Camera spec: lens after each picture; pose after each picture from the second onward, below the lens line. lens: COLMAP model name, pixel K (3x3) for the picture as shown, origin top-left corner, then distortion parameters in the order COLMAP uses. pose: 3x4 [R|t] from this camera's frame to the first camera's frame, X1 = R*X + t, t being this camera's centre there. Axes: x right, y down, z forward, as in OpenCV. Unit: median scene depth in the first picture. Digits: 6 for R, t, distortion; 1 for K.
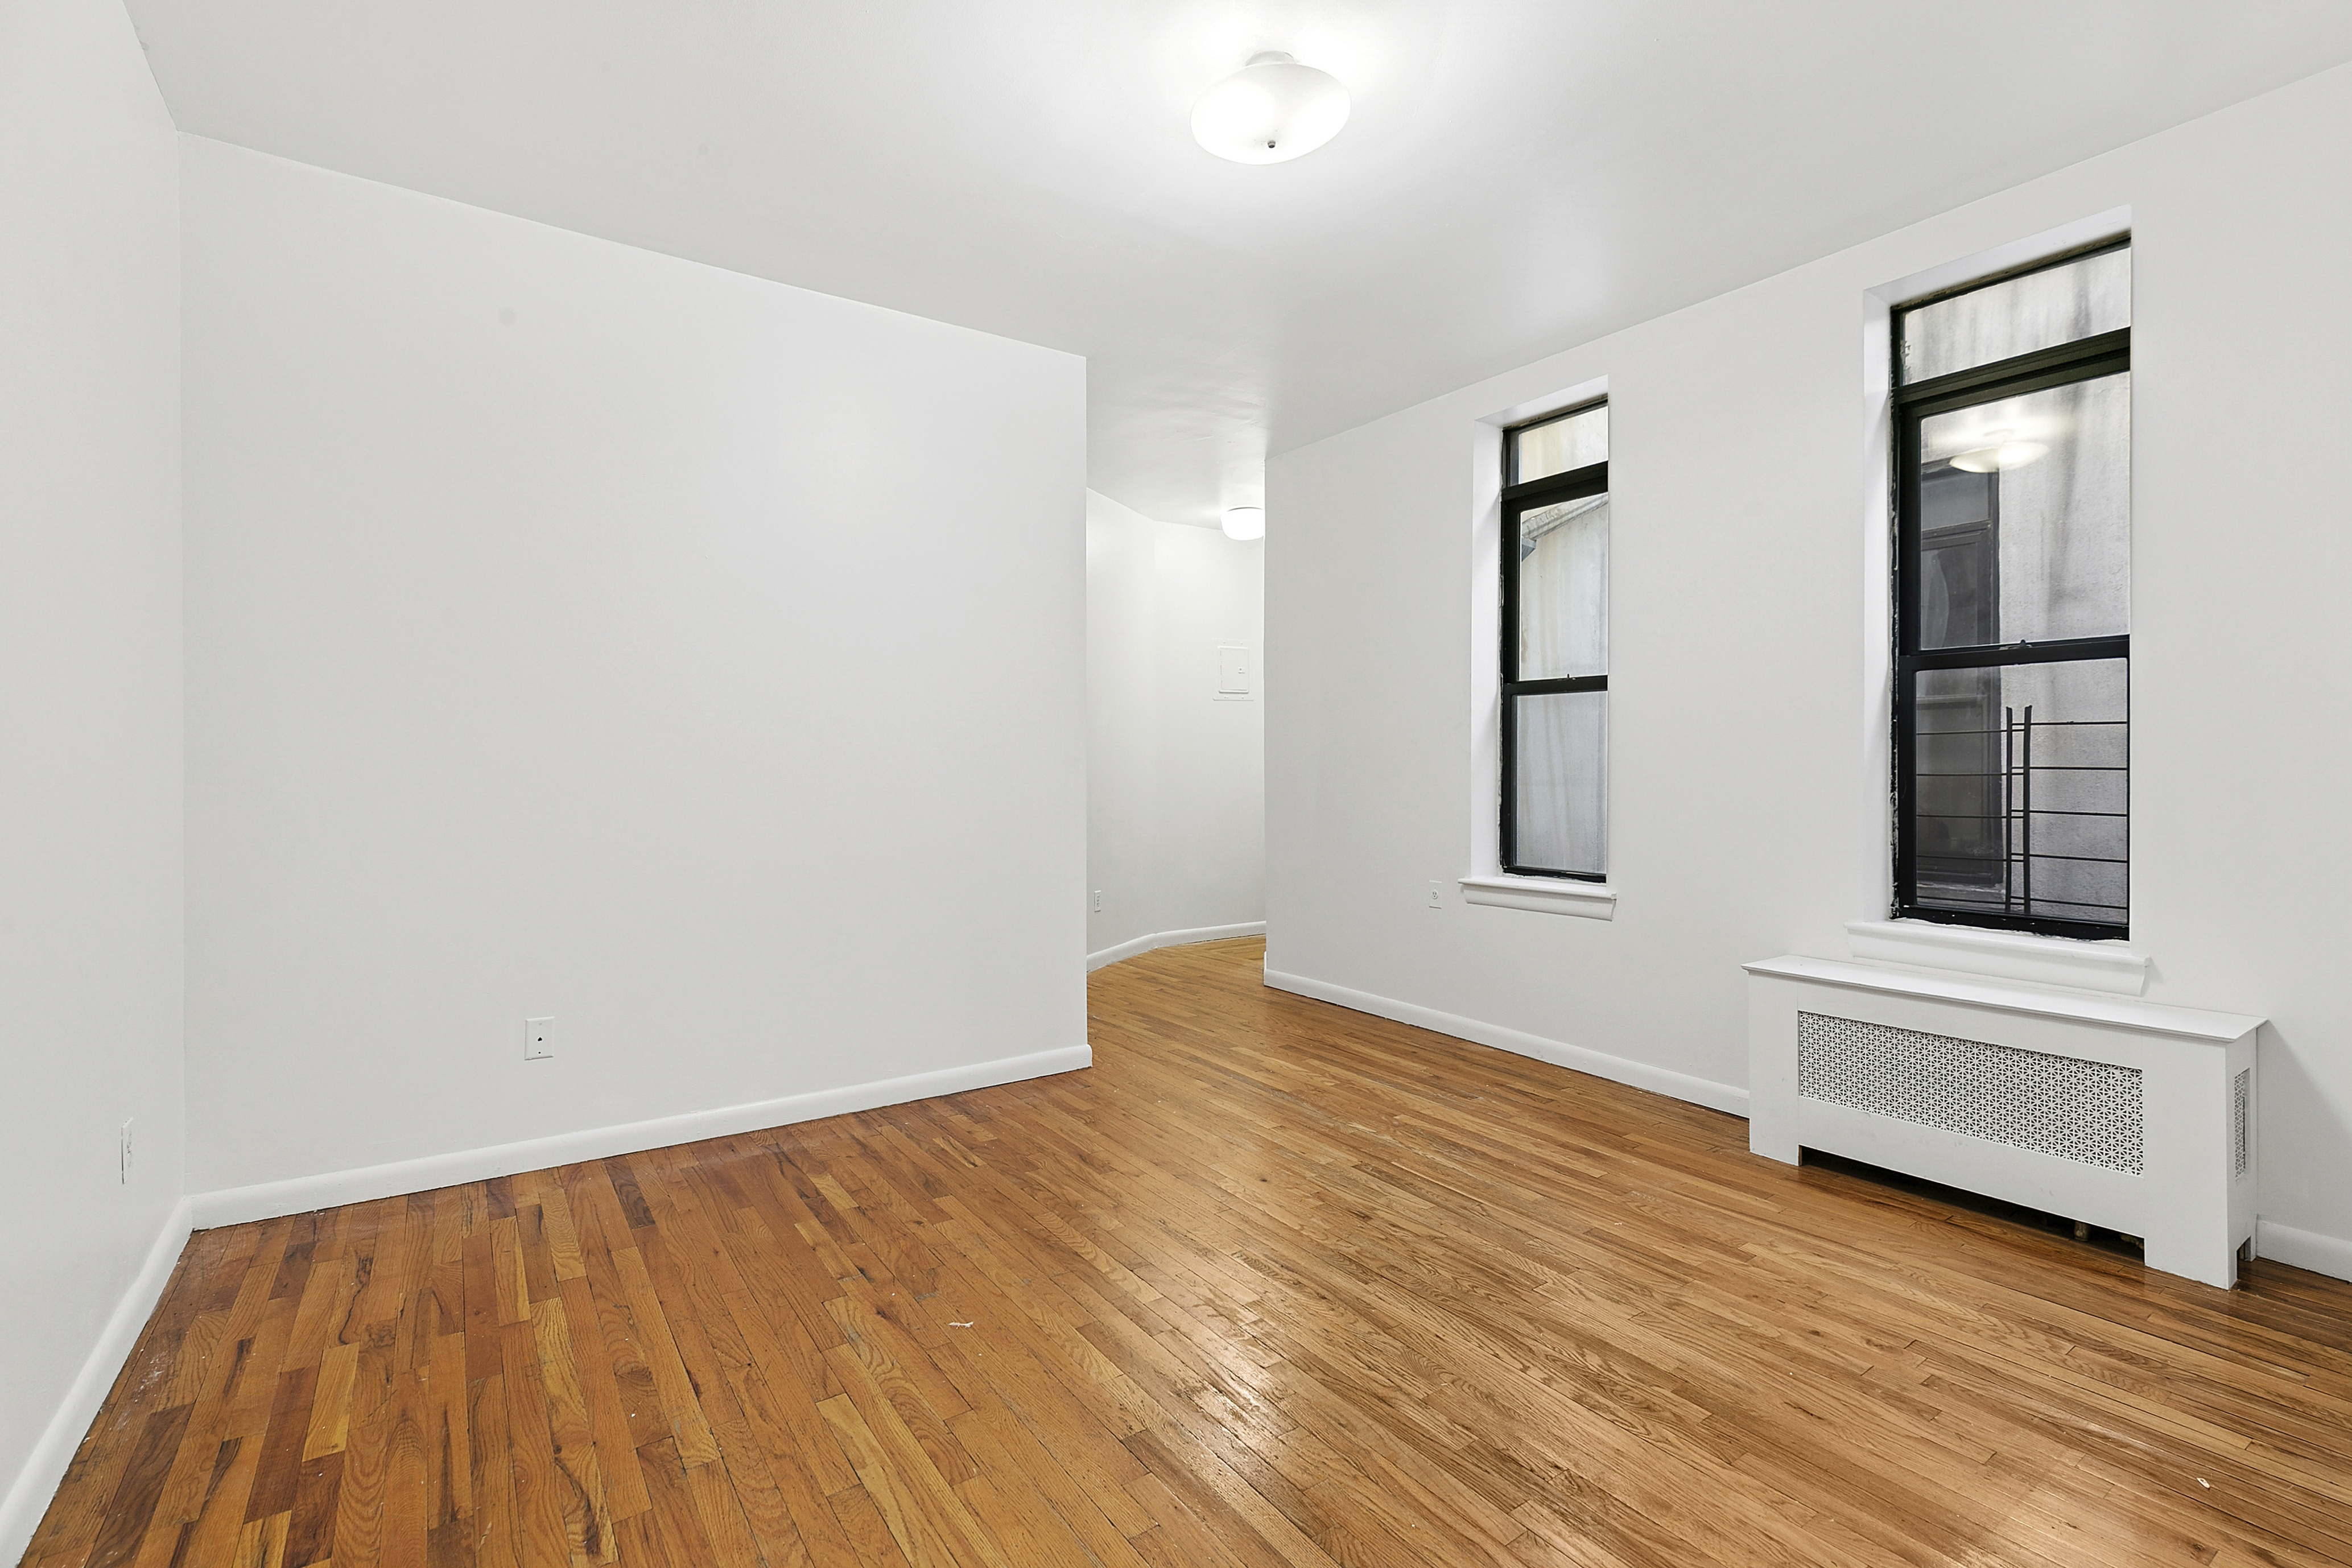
lens RADIAL K [[1071.3, 0, 1186.4], [0, 1071.3, 767.1], [0, 0, 1]] dist [0.004044, 0.000836]
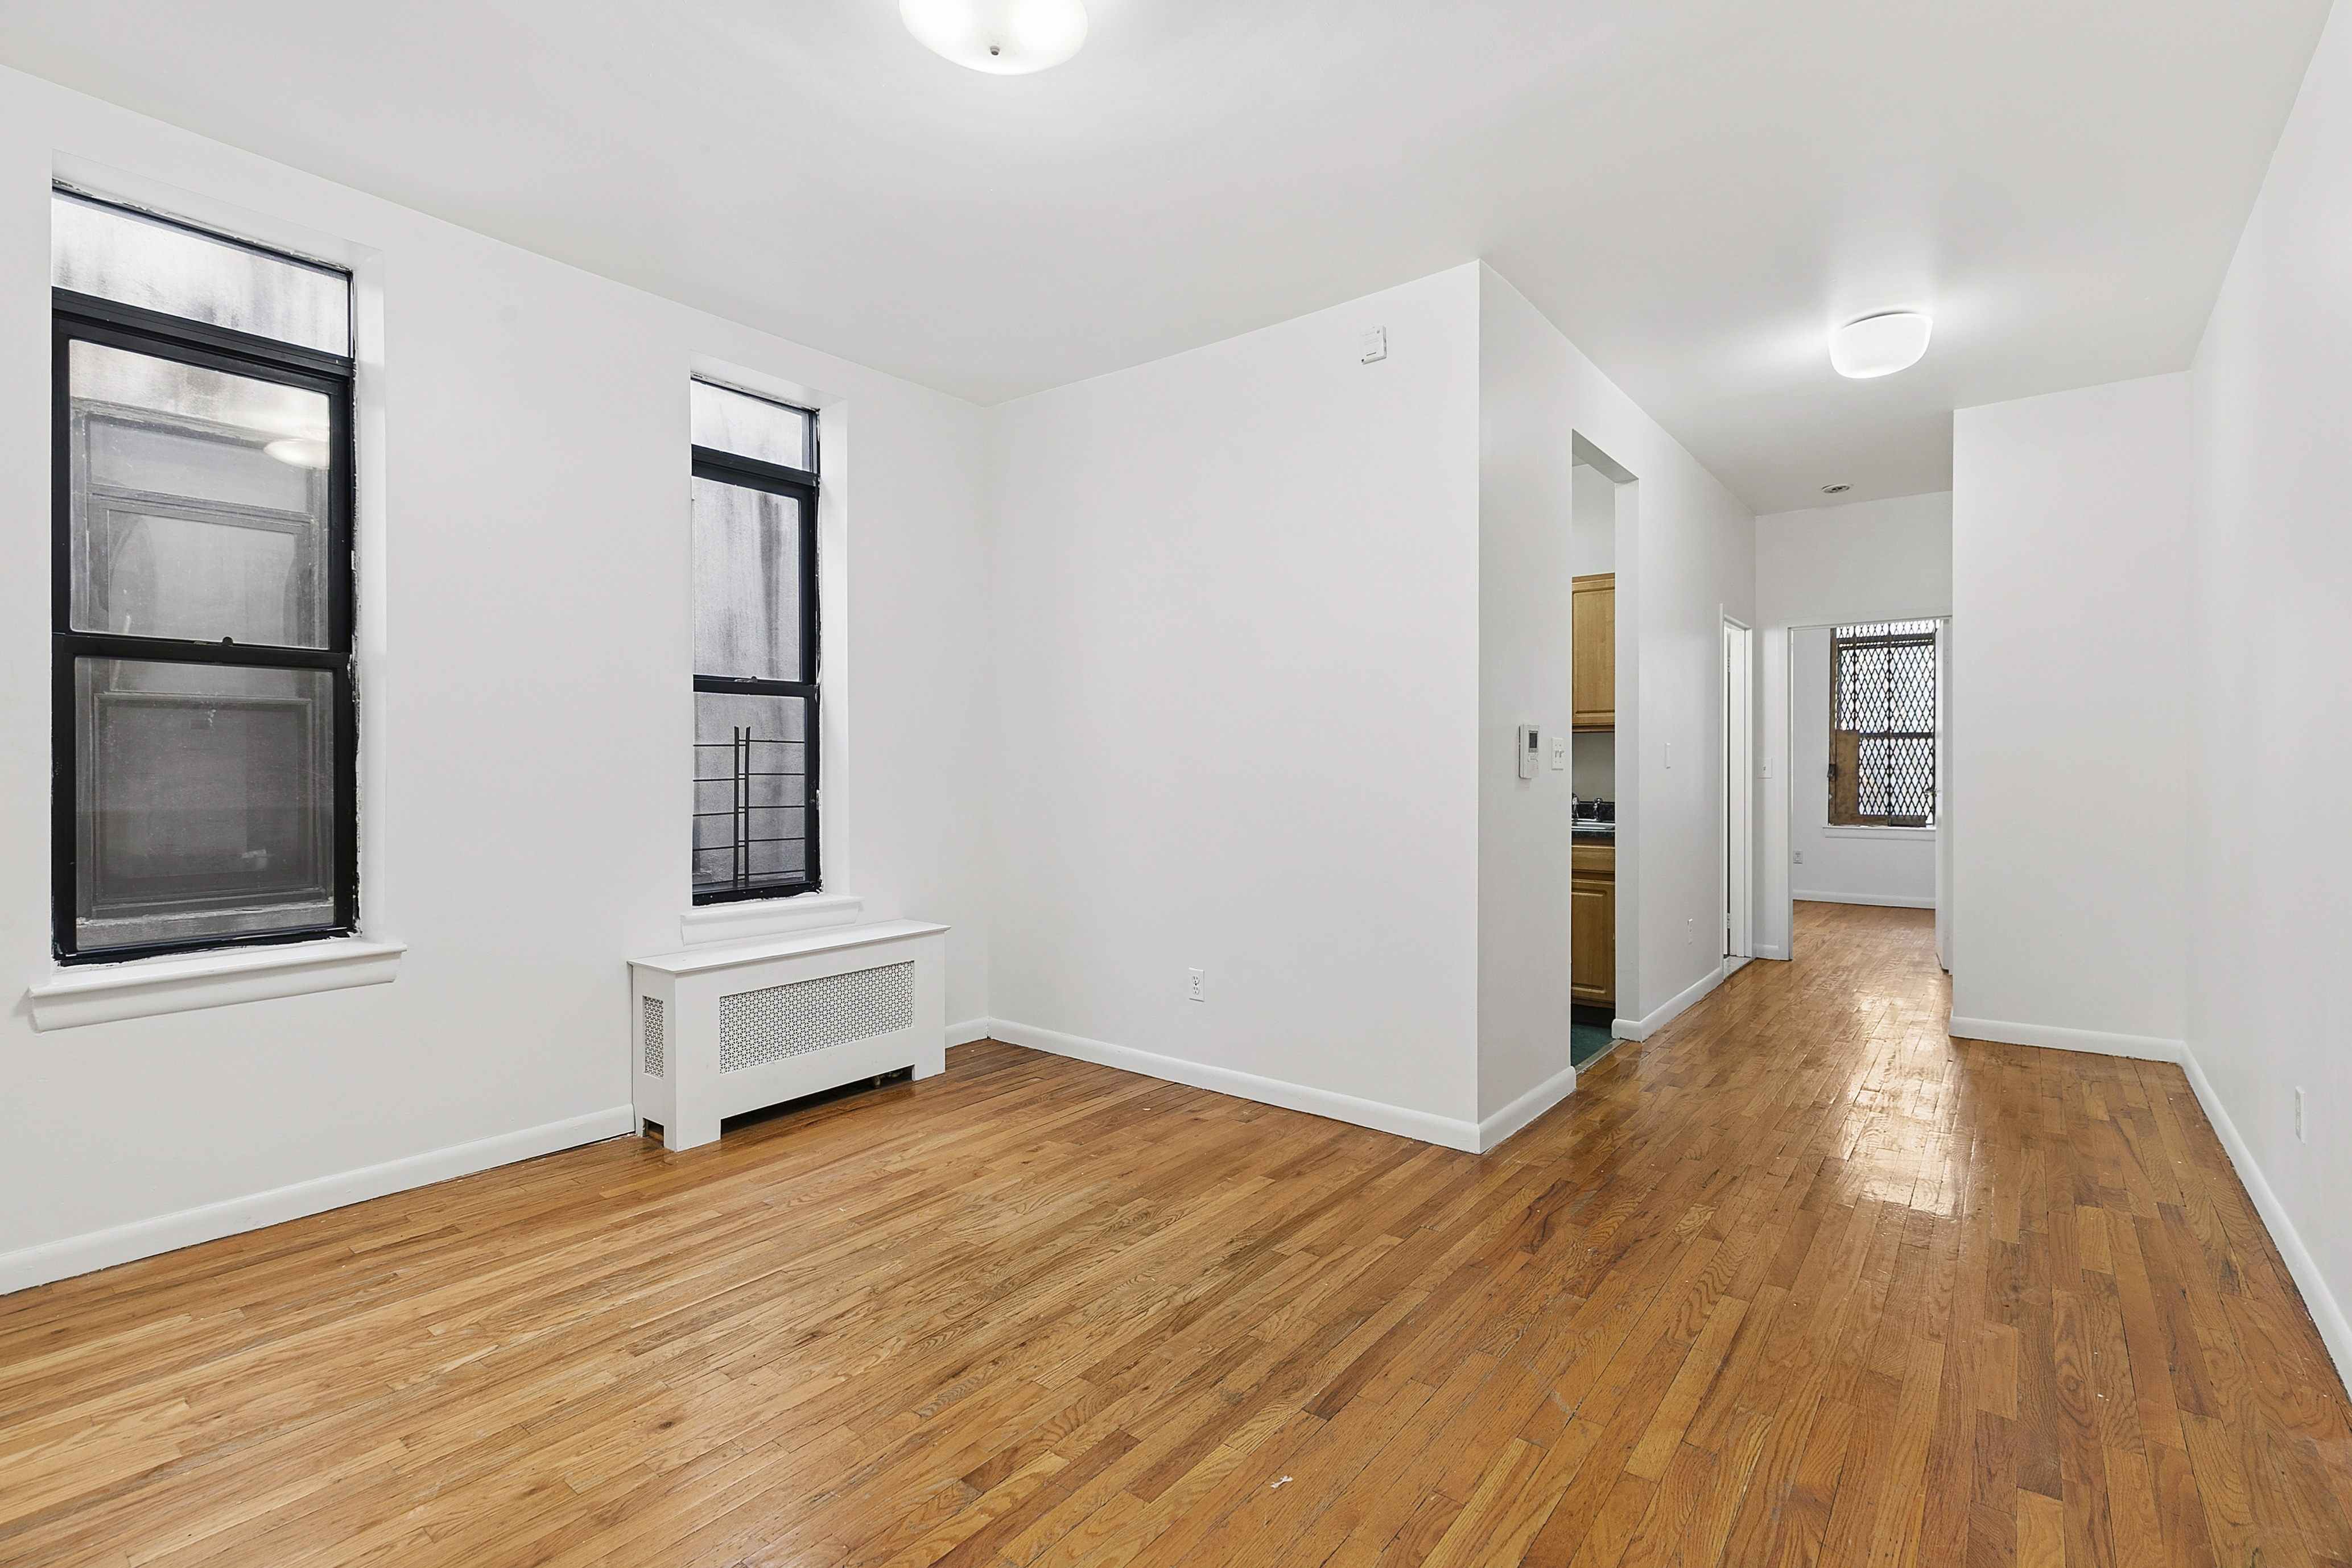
lens RADIAL K [[1071.3, 0, 1184.0], [0, 1071.3, 789.9], [0, 0, 1]] dist [0.004044, 0.000836]
pose [[-0.296630, -0.018106, 0.954821, -0.661834], [0.005903, 0.999766, 0.020792, -0.004943], [-0.954974, 0.011804, -0.296454, 0.945465]]
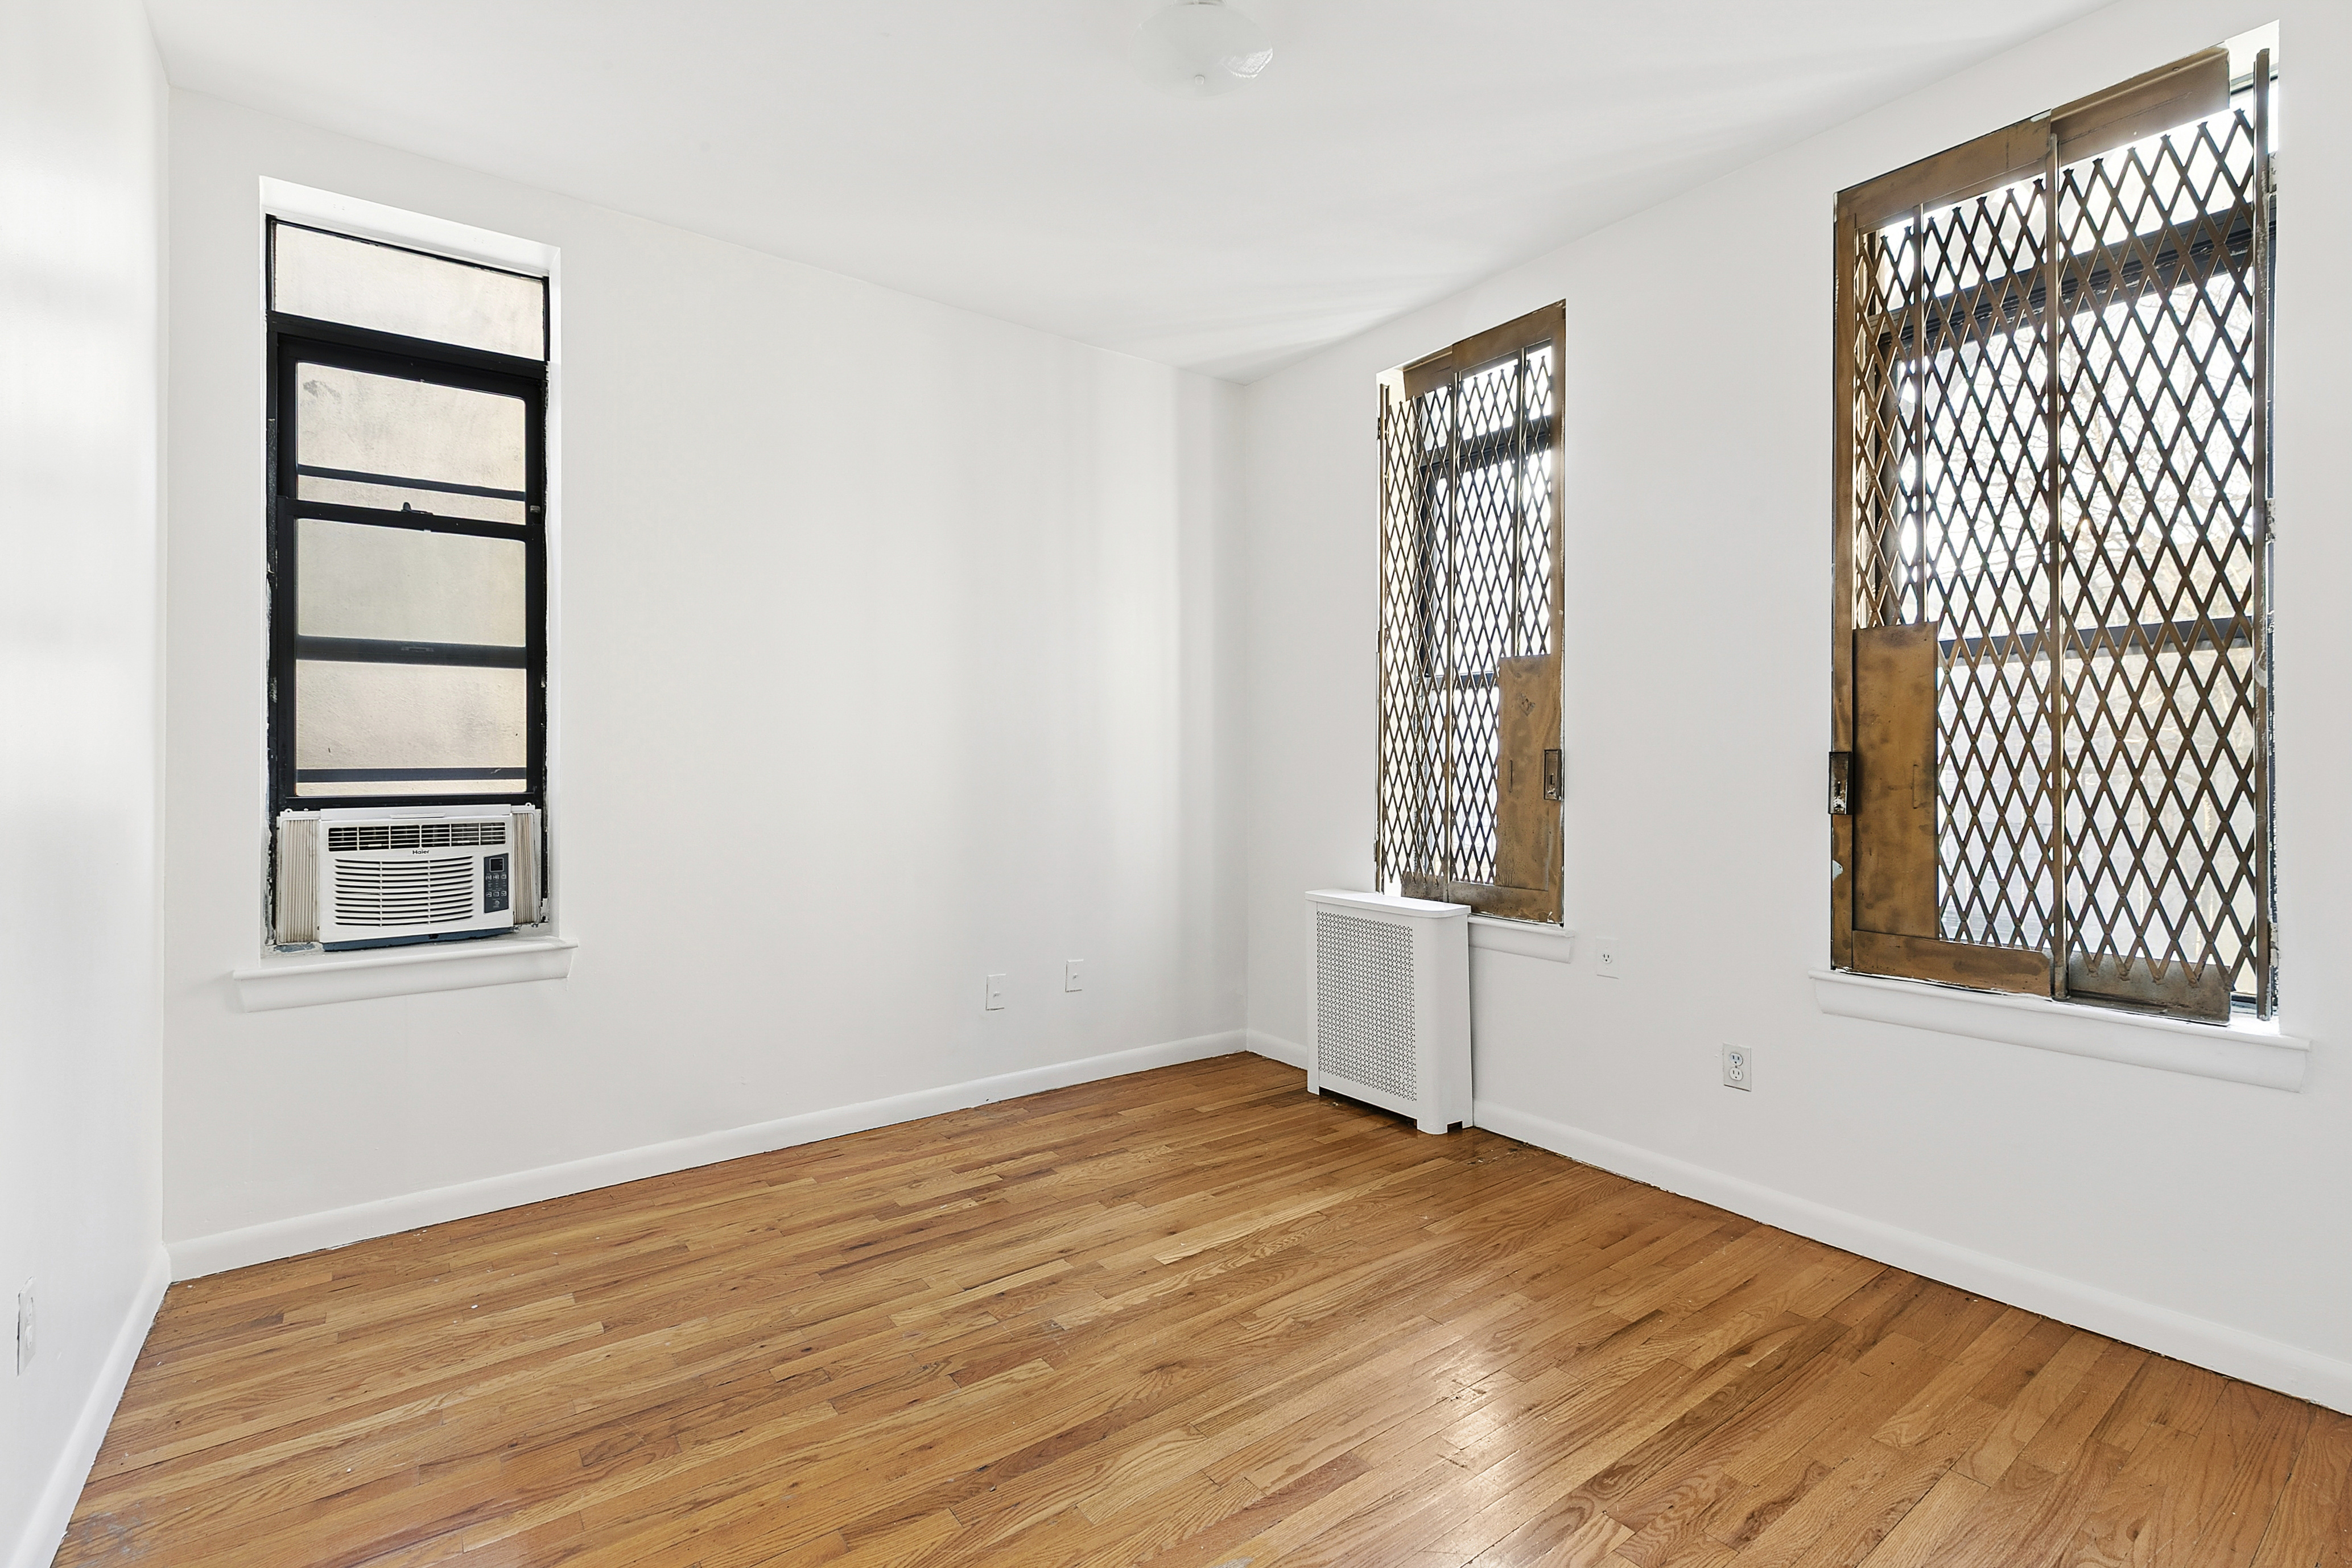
lens RADIAL K [[1128.4, 0, 1176.0], [0, 1128.4, 769.9], [0, 0, 1]] dist [0.031375, 0.000580]
pose [[0.001639, 0.001866, 0.999997, -0.559490], [-0.002837, 0.999994, -0.001861, -0.003700], [-0.999995, -0.002834, 0.001644, 0.795122]]
